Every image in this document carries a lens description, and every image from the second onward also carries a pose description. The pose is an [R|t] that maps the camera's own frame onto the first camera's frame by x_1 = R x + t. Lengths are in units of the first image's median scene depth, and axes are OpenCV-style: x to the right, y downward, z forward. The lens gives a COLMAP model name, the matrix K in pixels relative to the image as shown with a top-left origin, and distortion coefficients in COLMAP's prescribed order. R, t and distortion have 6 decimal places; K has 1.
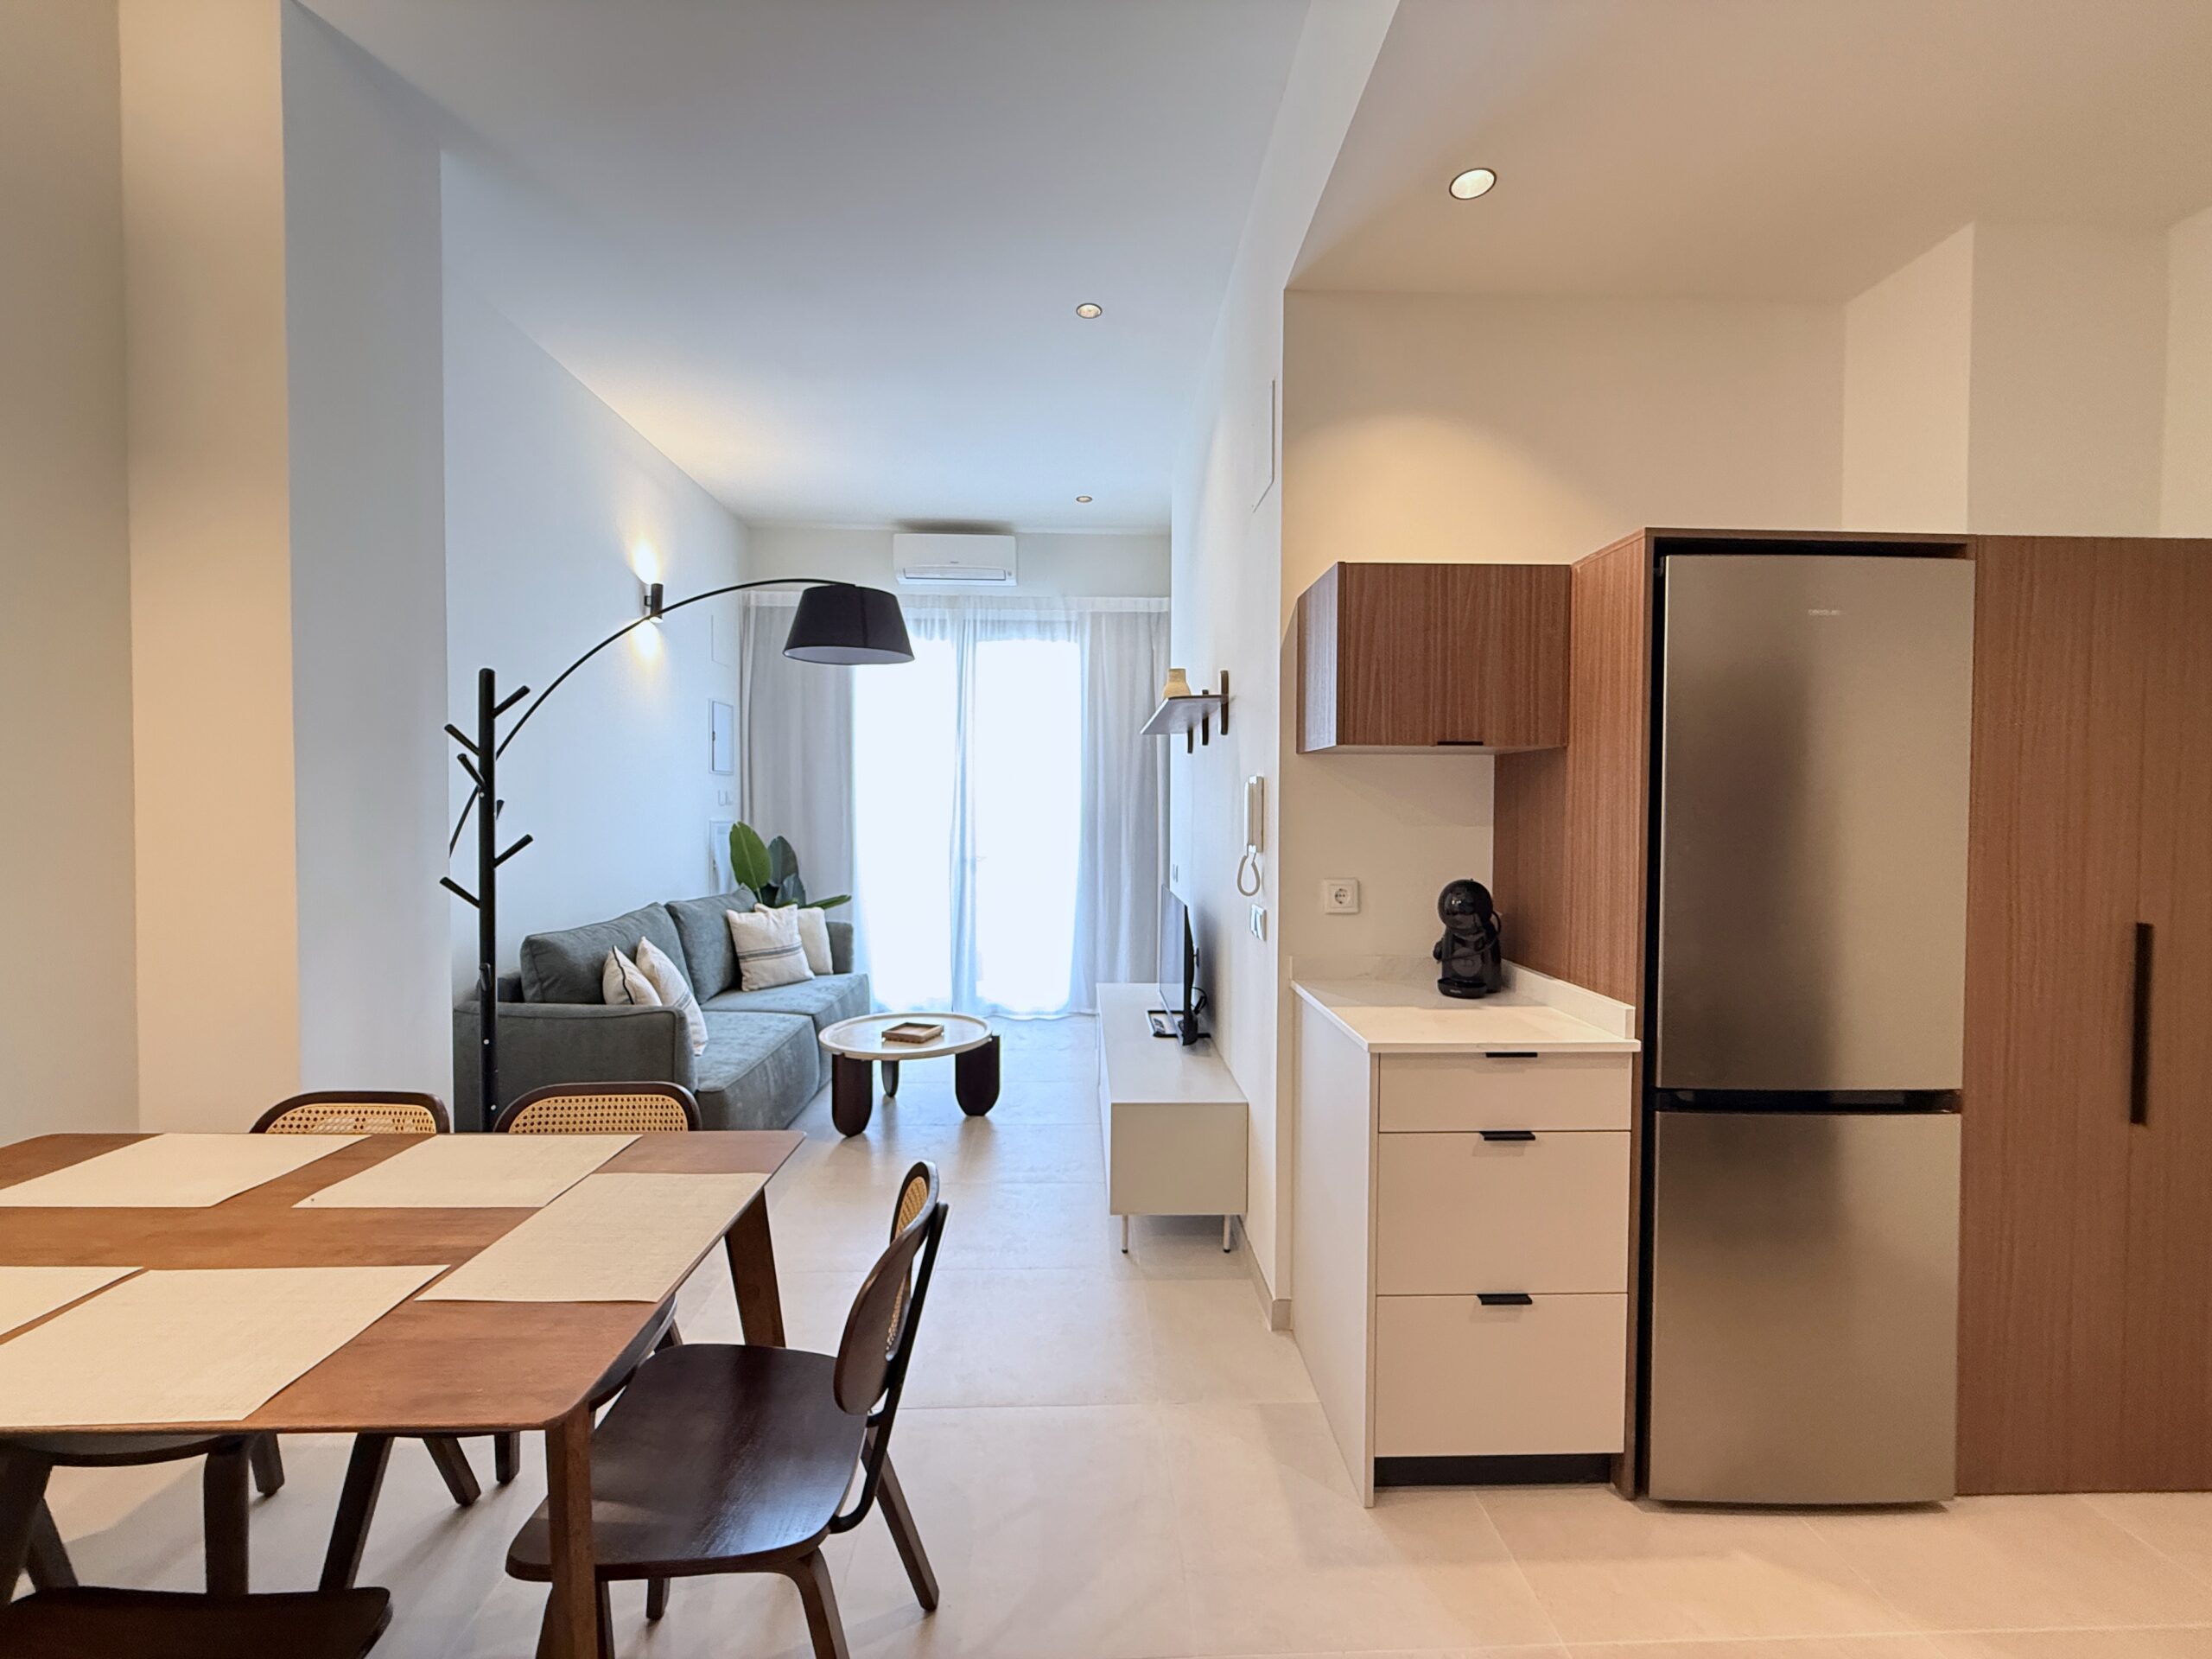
lens RADIAL K [[880.6, 0, 1093.3], [0, 880.6, 827.8], [0, 0, 1]] dist [-0.001879, -0.000159]
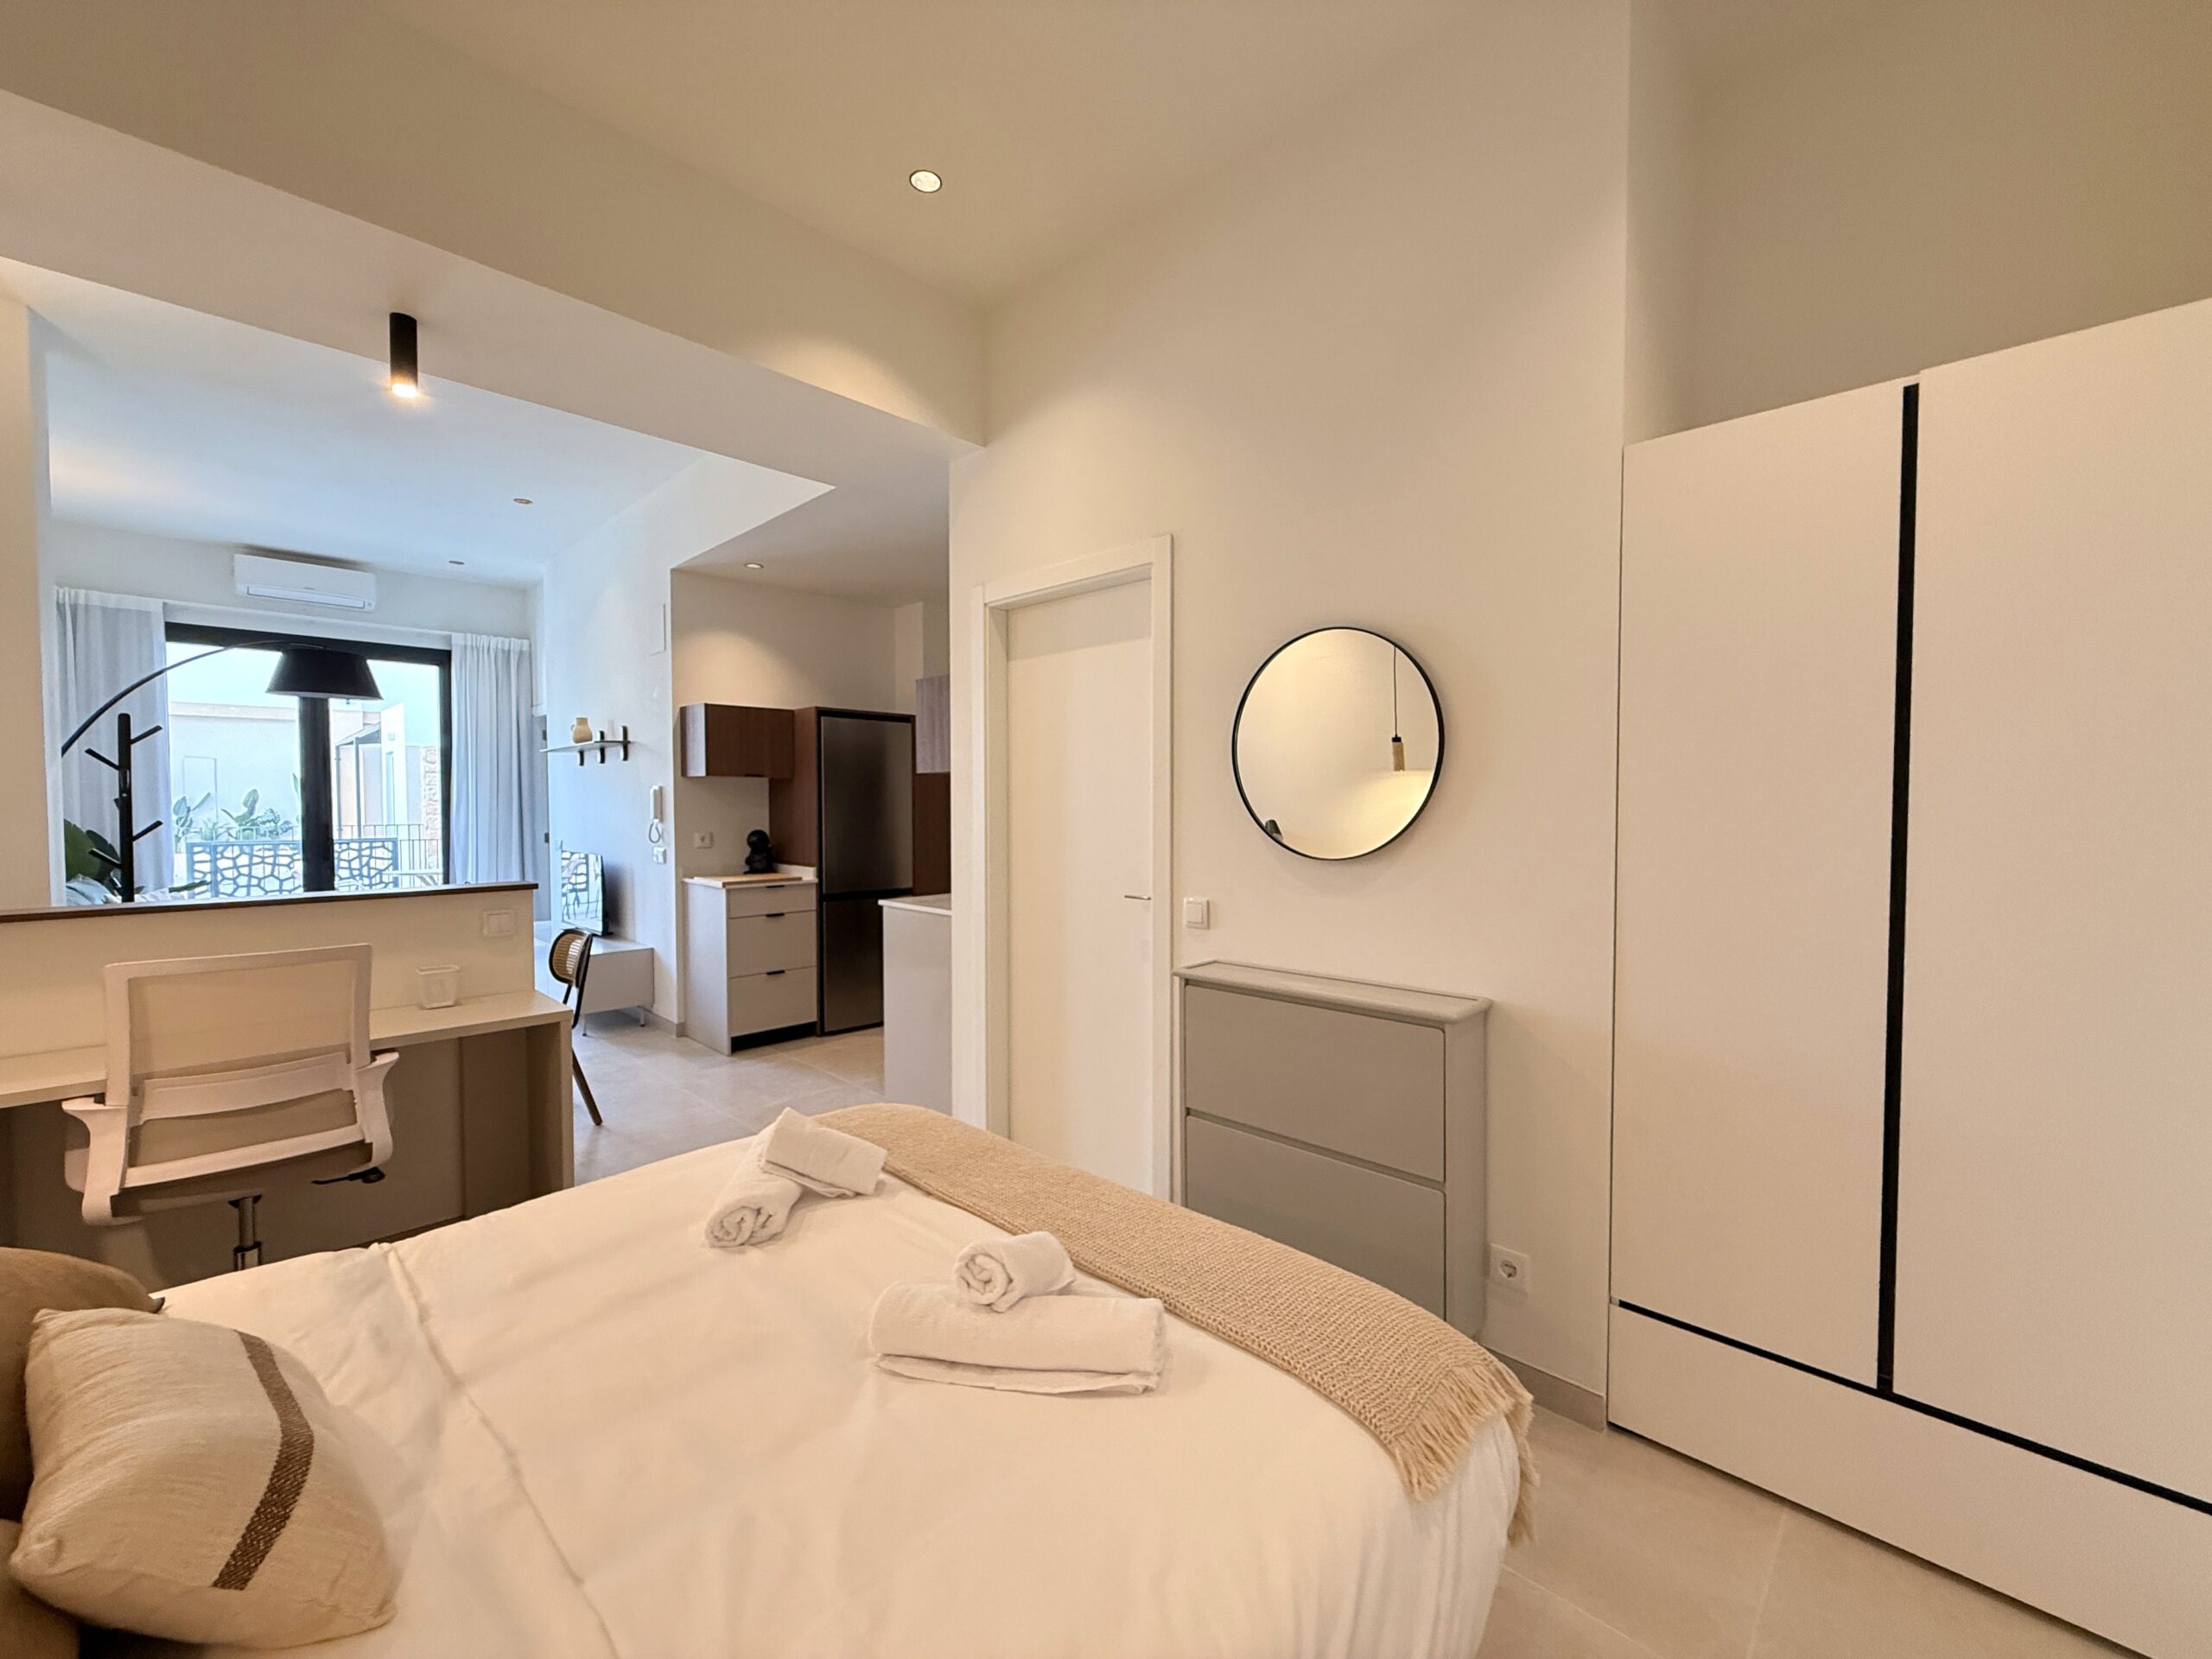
lens RADIAL K [[880.6, 0, 1093.3], [0, 880.6, 827.8], [0, 0, 1]] dist [-0.001879, -0.000159]
pose [[0.716816, -0.025234, 0.696806, -0.628336], [0.019642, 0.999679, 0.015996, 0.032582], [-0.696986, 0.002220, 0.717081, -1.437419]]
